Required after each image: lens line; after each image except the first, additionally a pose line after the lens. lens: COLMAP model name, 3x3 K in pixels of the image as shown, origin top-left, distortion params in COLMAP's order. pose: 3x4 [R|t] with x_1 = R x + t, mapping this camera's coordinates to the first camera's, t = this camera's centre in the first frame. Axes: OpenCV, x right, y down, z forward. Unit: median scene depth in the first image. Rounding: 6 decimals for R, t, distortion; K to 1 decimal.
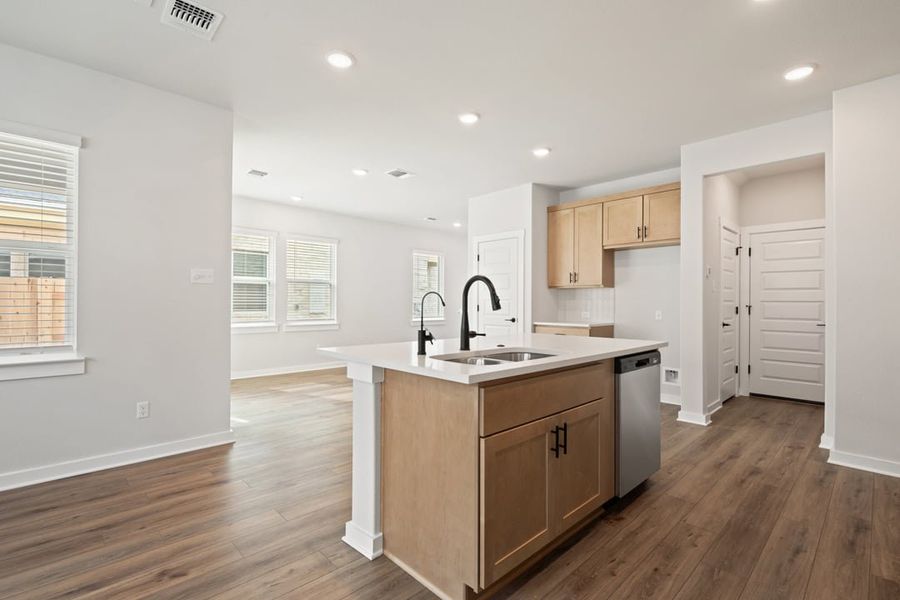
lens RADIAL K [[408.7, 0, 448.3], [0, 408.7, 304.0], [0, 0, 1]] dist [-0.003064, -0.003474]
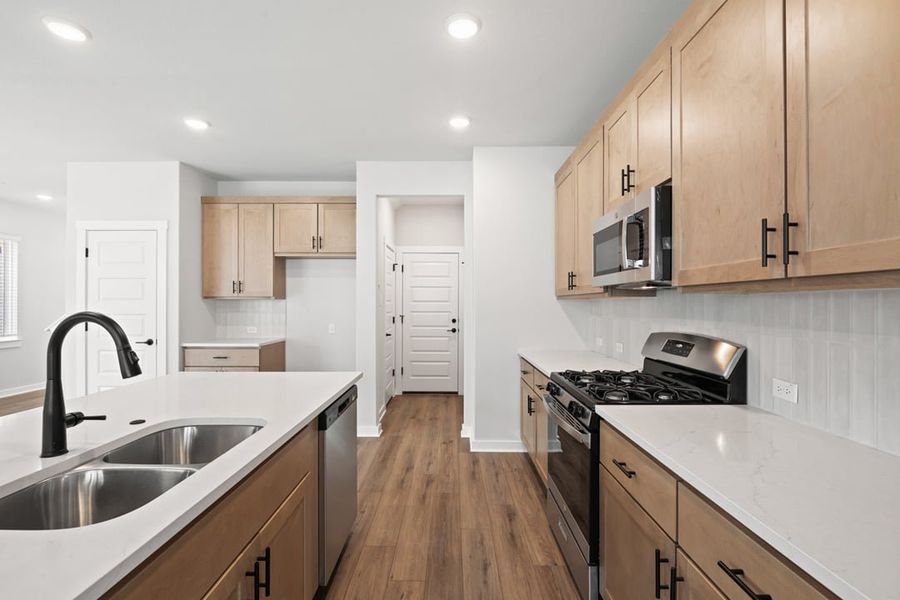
lens RADIAL K [[408.7, 0, 447.5], [0, 408.7, 301.8], [0, 0, 1]] dist [-0.003064, -0.003474]
pose [[0.696430, -0.002249, 0.717622, 0.013976], [0.003490, 0.999994, -0.000253, -0.061614], [-0.717617, 0.002681, 0.696433, 0.215977]]
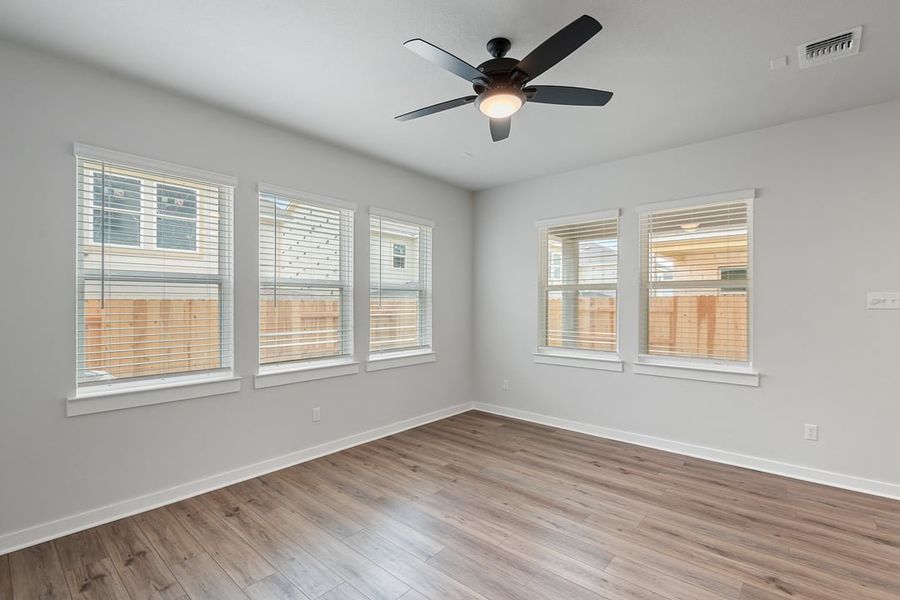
lens RADIAL K [[408.7, 0, 451.4], [0, 408.7, 308.9], [0, 0, 1]] dist [-0.003064, -0.003474]
pose [[0.094949, 0.008720, -0.995444, 0.203861], [-0.005060, 0.999953, 0.008276, -0.060596], [0.995469, 0.004252, 0.094989, -0.006469]]
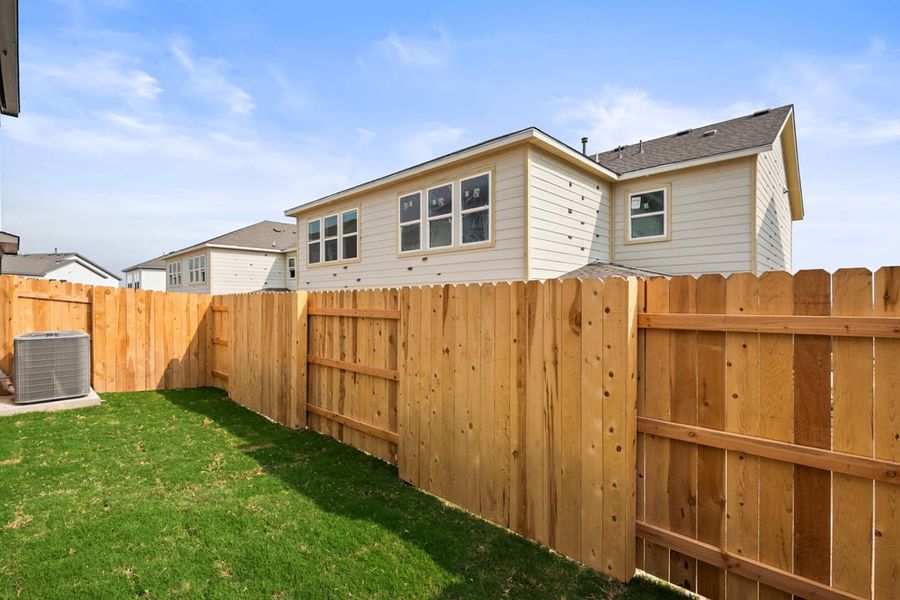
lens RADIAL K [[408.7, 0, 451.8], [0, 408.7, 299.4], [0, 0, 1]] dist [-0.003064, -0.003474]
pose [[-0.998940, -0.001695, -0.045999, -2.970499], [-0.001797, 0.999996, 0.002182, -0.058349], [0.045995, 0.002263, -0.998939, 1.298459]]
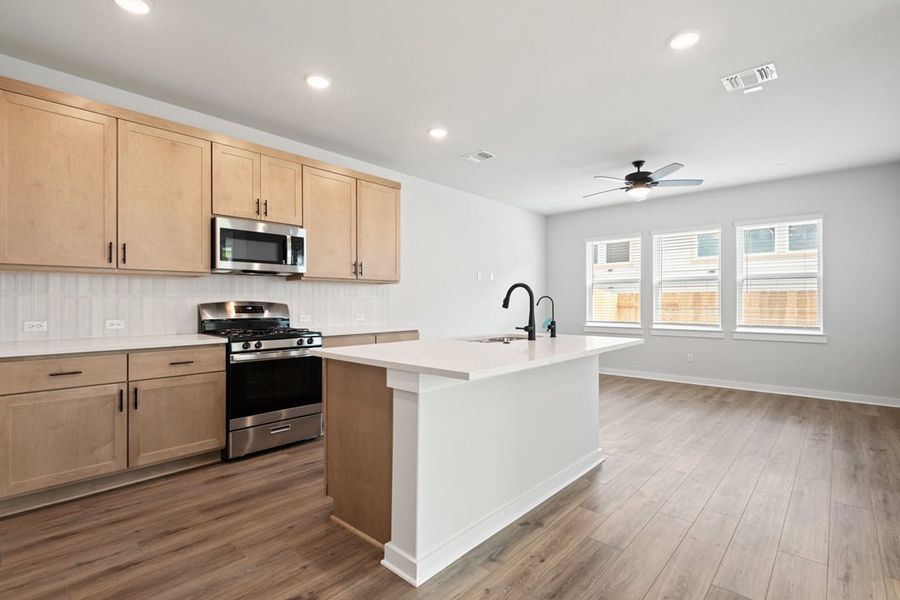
lens RADIAL K [[423.9, 0, 447.7], [0, 423.9, 304.5], [0, 0, 1]] dist [0.004136, -0.006410]
pose [[-0.997563, -0.004859, -0.069602, 0.309878], [-0.005372, 0.999960, 0.007195, -0.005471], [0.069564, 0.007552, -0.997549, 1.800904]]
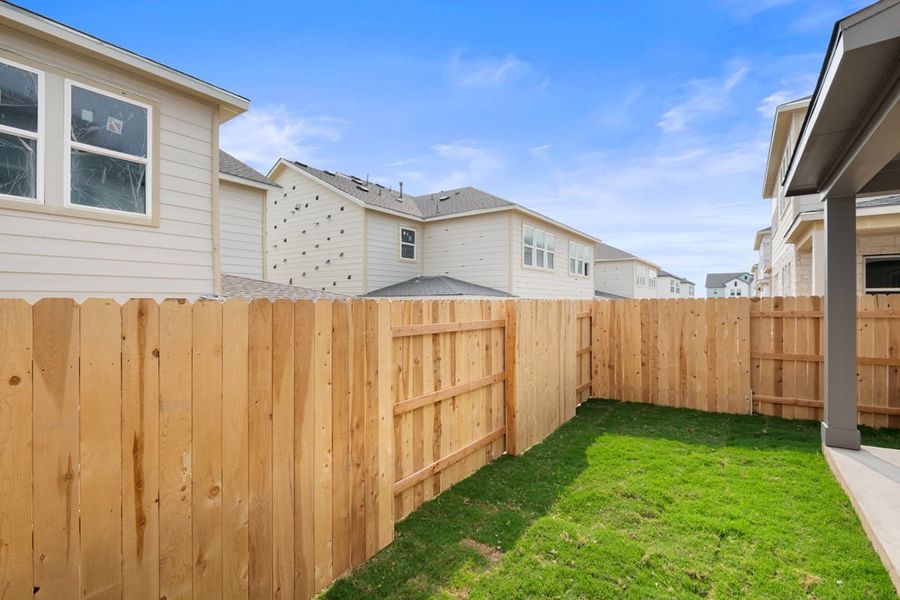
lens RADIAL K [[408.7, 0, 450.0], [0, 408.7, 300.4], [0, 0, 1]] dist [-0.003064, -0.003474]
pose [[0.186359, -0.006731, -0.982459, -1.197161], [-0.005132, 0.999956, -0.007824, -0.080901], [0.982468, 0.006500, 0.186316, -0.730056]]
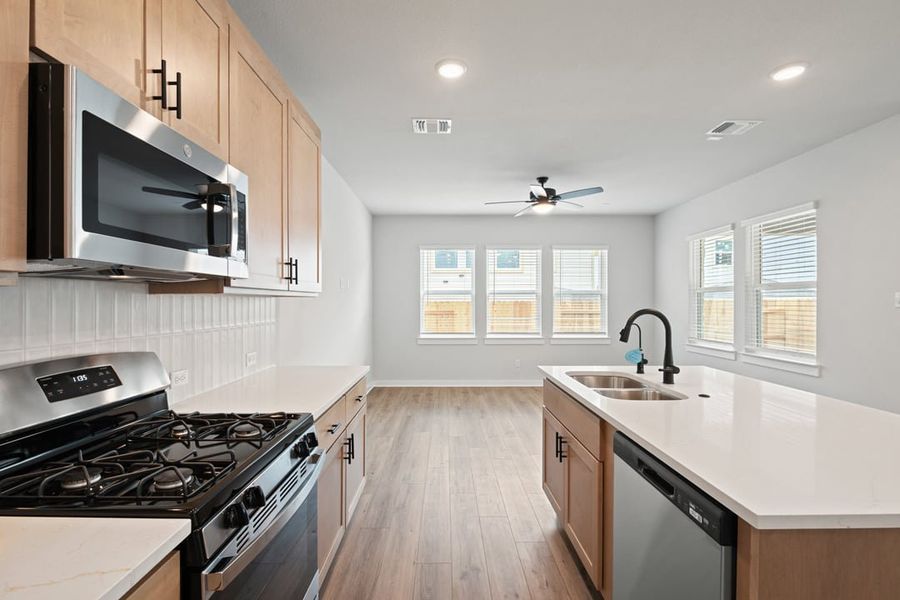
lens RADIAL K [[408.7, 0, 448.4], [0, 408.7, 302.2], [0, 0, 1]] dist [-0.003064, -0.003474]
pose [[-0.682110, -0.006326, -0.731222, 0.887007], [-0.006105, 0.999977, -0.002956, -0.061426], [0.731224, 0.002448, -0.682133, 1.002584]]
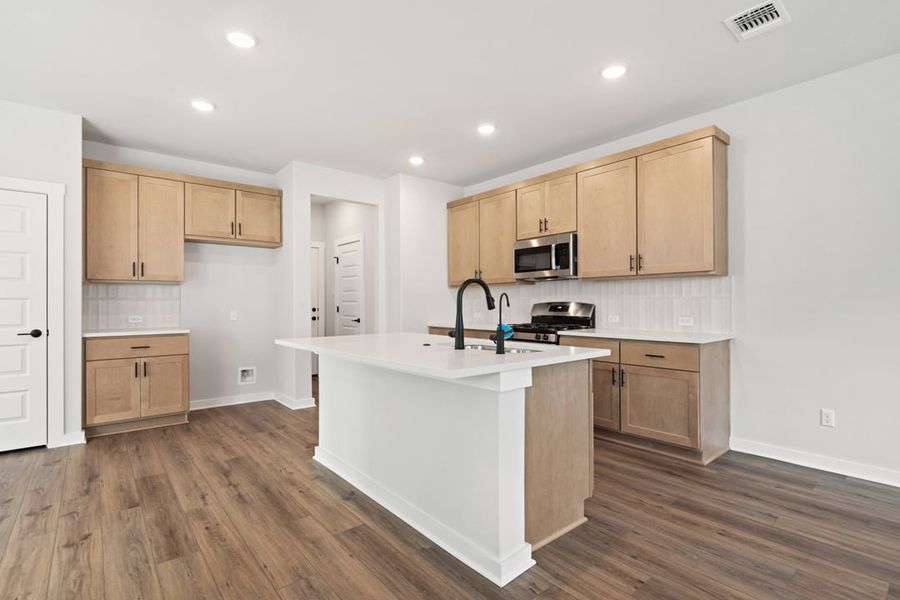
lens RADIAL K [[423.9, 0, 447.6], [0, 423.9, 308.0], [0, 0, 1]] dist [0.004136, -0.006410]
pose [[0.062072, -0.015169, 0.997956, -0.799450], [0.005263, 0.999876, 0.014871, -0.005999], [-0.998058, 0.004329, 0.062144, 0.749828]]
